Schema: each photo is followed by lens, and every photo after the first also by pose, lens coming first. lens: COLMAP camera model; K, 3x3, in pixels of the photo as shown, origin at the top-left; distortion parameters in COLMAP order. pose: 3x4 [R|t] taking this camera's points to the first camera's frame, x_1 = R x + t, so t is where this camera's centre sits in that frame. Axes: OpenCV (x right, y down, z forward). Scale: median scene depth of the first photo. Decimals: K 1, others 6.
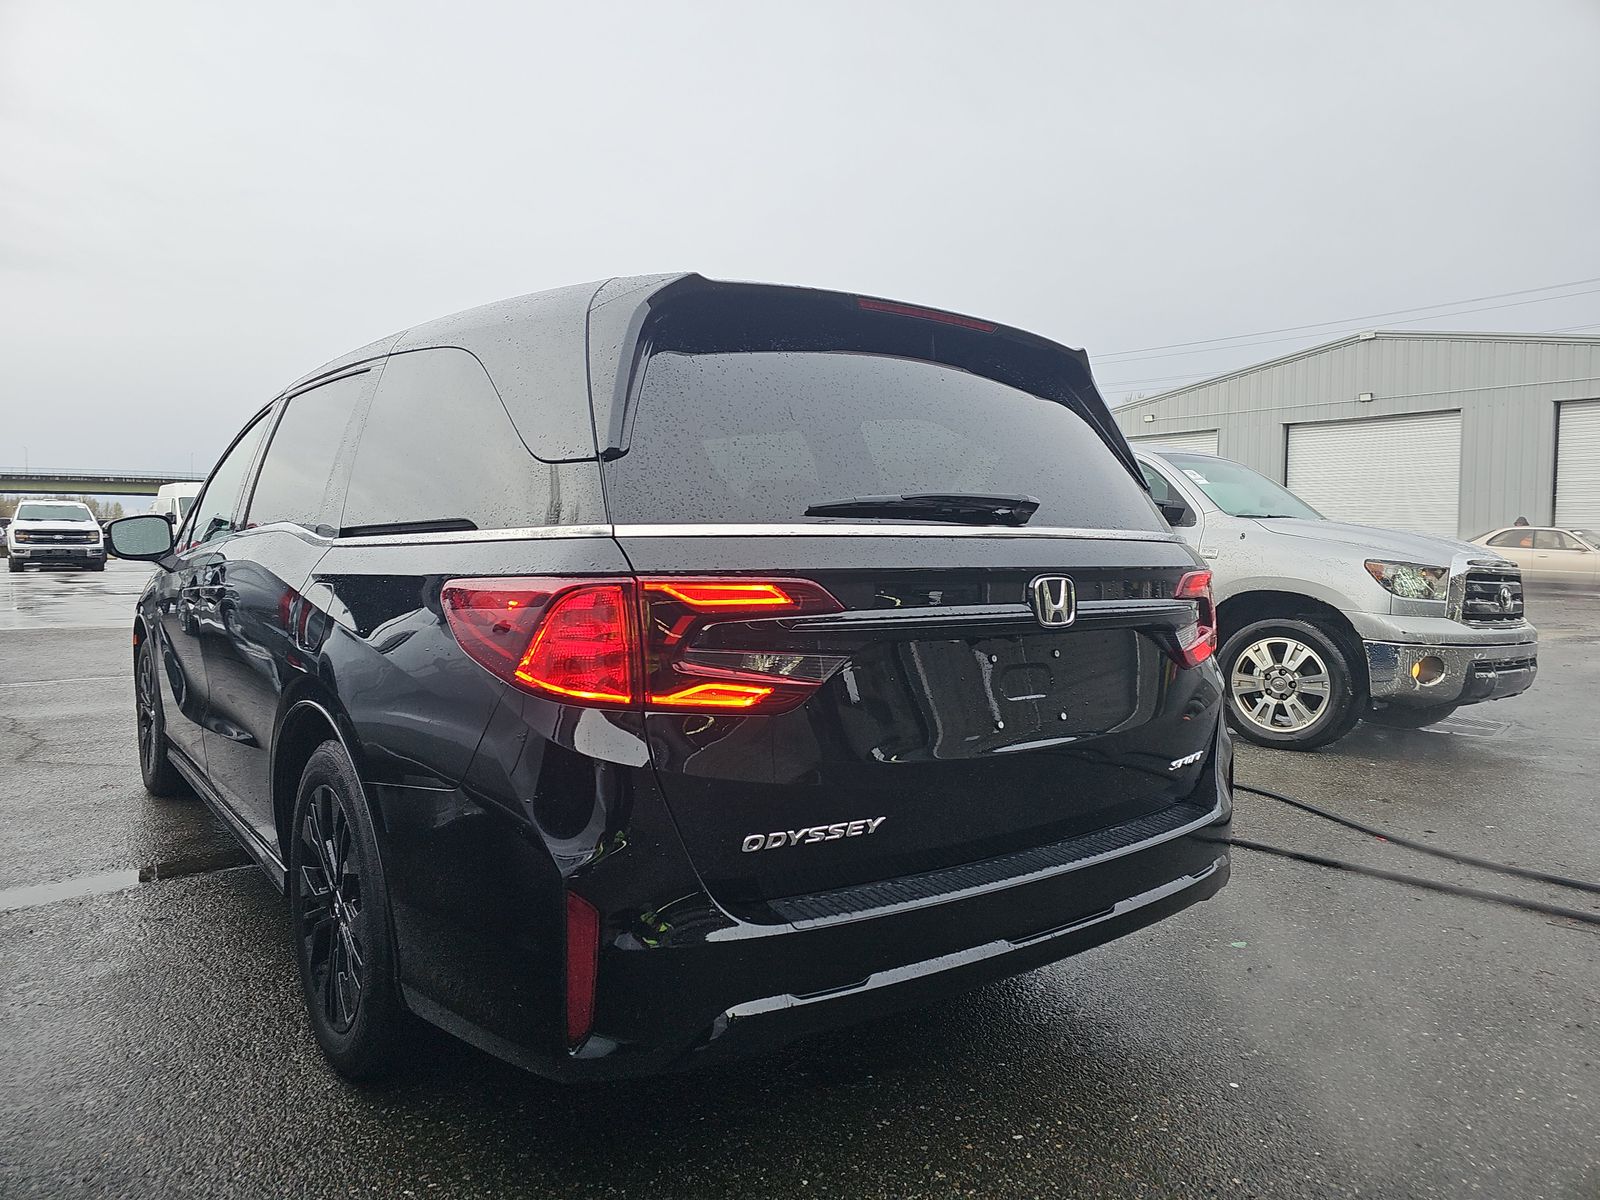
lens RADIAL K [[1061.7, 0, 791.0], [0, 1061.7, 587.4], [0, 0, 1]] dist [0.051180, -0.030155]
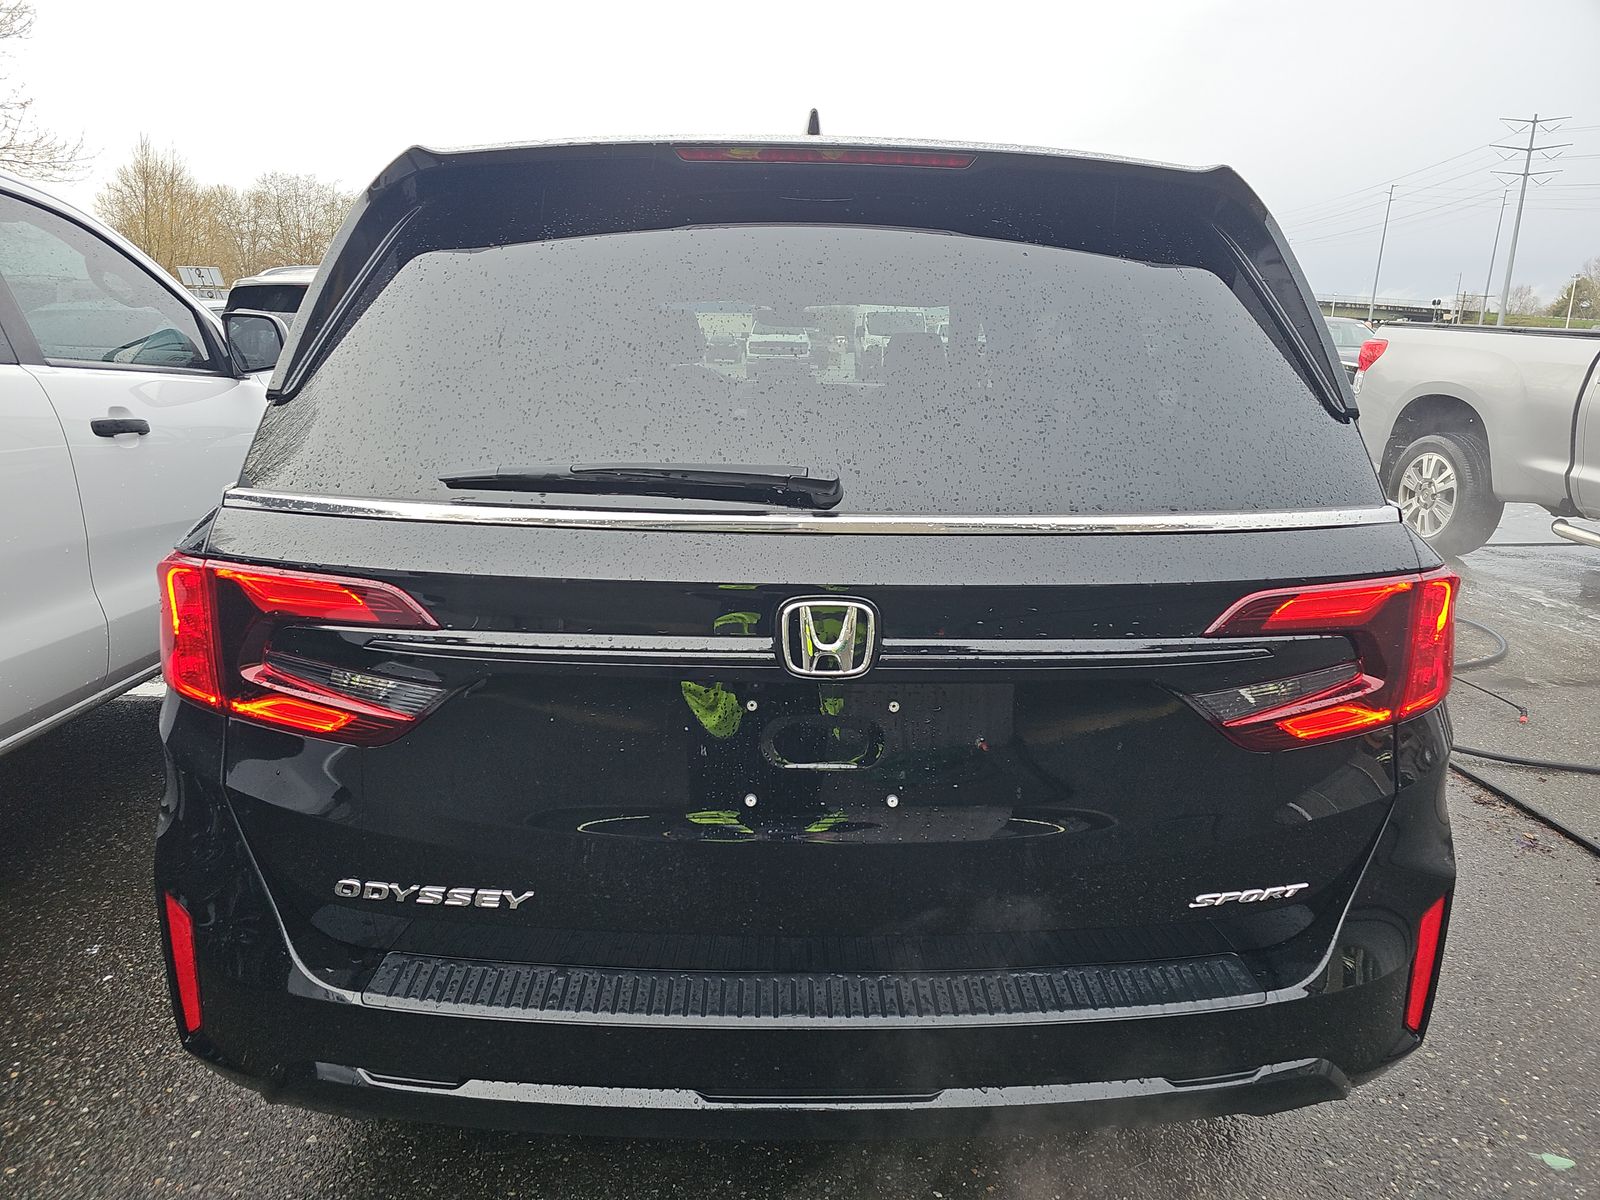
lens RADIAL K [[1062.6, 0, 800.0], [0, 1062.6, 600.0], [0, 0, 1]] dist [0.050371, -0.040749]
pose [[0.805388, 0.142970, -0.575248, 0.603027], [-0.030180, 0.979108, 0.201090, -0.138158], [0.591980, -0.144594, 0.792876, 0.496412]]
